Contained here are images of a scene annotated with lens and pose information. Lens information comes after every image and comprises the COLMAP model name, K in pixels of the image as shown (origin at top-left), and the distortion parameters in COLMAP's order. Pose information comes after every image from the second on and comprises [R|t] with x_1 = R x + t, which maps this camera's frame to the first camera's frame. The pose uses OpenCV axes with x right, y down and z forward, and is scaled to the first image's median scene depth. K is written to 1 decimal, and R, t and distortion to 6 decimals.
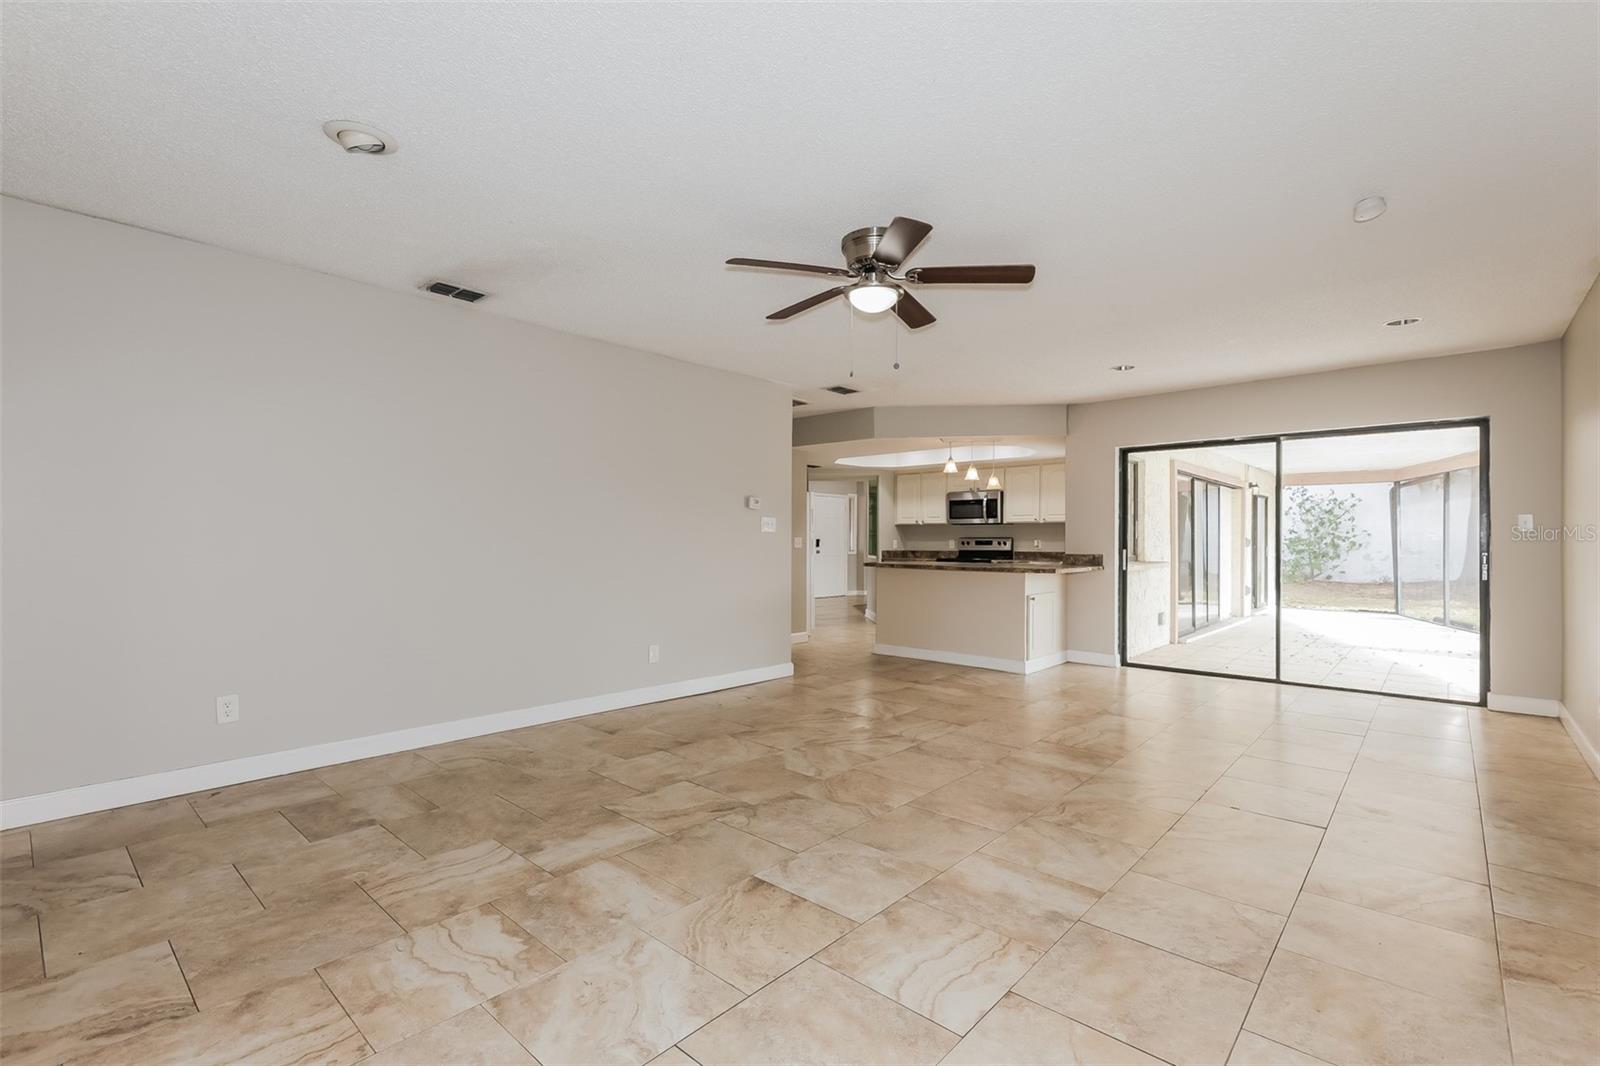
lens RADIAL K [[730.7, 0, 802.0], [0, 730.7, 541.8], [0, 0, 1]] dist [-0.003292, 0.000737]
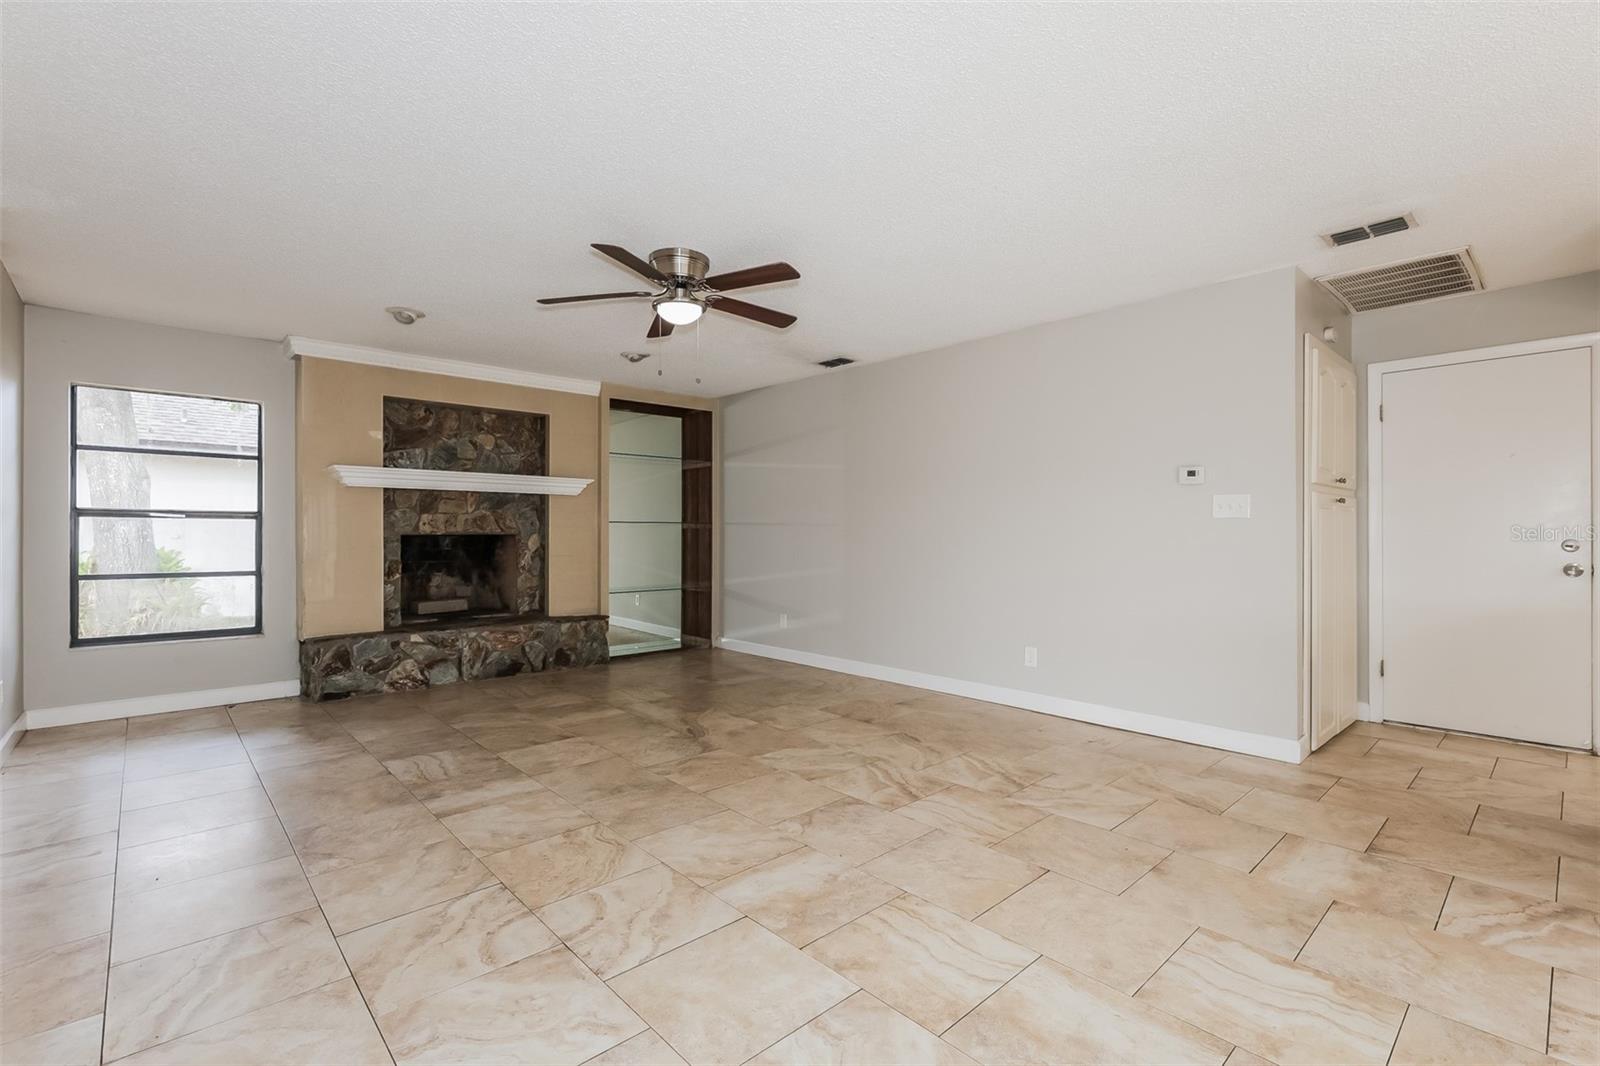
lens RADIAL K [[730.7, 0, 802.0], [0, 730.7, 533.2], [0, 0, 1]] dist [-0.003292, 0.000737]
pose [[-0.114244, -0.006744, -0.993430, 1.064639], [0.001123, 0.999975, -0.006917, 0.006849], [0.993452, -0.001906, -0.114234, 1.187487]]
